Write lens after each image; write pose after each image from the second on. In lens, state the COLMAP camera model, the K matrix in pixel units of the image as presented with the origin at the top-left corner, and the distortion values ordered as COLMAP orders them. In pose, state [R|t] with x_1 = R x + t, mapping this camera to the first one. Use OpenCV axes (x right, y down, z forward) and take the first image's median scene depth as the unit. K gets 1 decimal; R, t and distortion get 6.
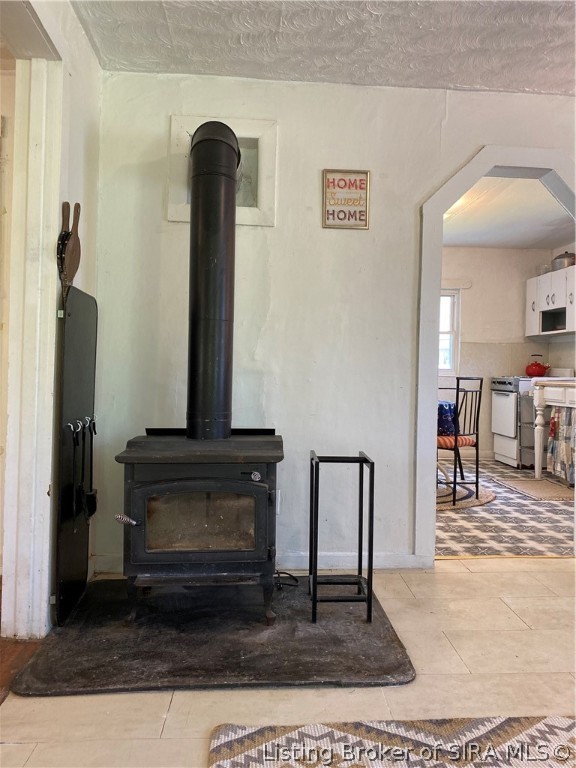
lens RADIAL K [[585.7, 0, 290.6], [0, 585.7, 377.9], [0, 0, 1]] dist [0.039265, -0.042588]
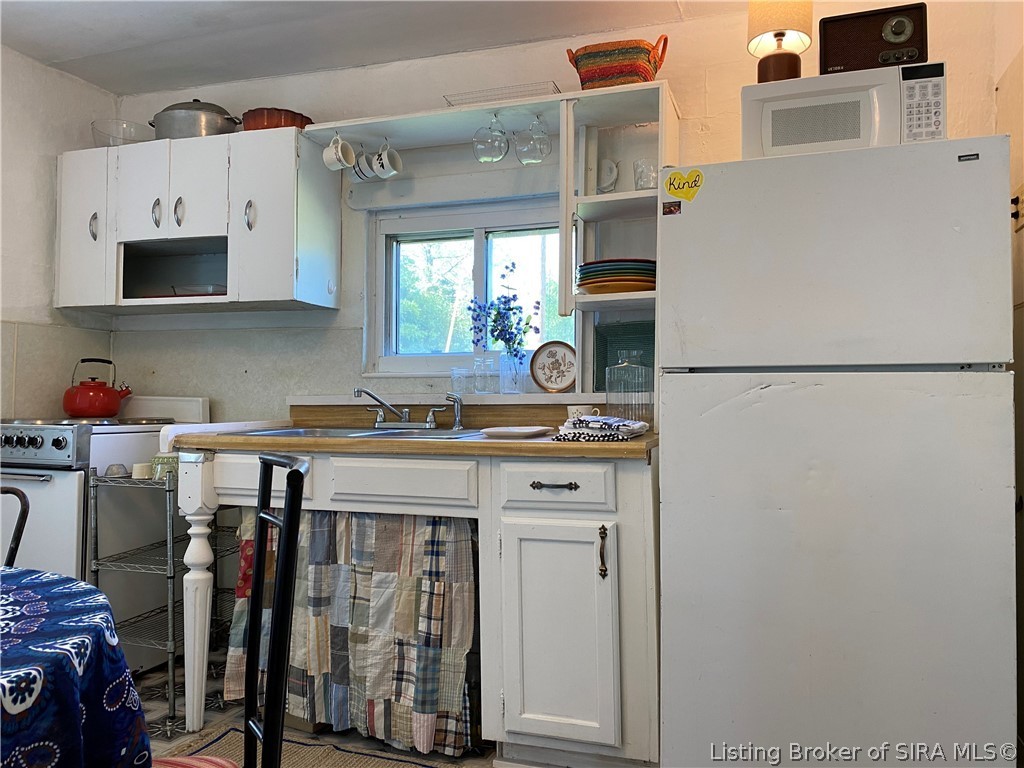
lens RADIAL K [[781.0, 0, 511.3], [0, 781.0, 379.7], [0, 0, 1]] dist [0.039265, -0.042588]
pose [[0.395801, 0.018622, 0.918147, 0.077315], [0.006158, 0.999718, -0.022931, -0.015128], [-0.918315, 0.014730, 0.395575, 0.640409]]
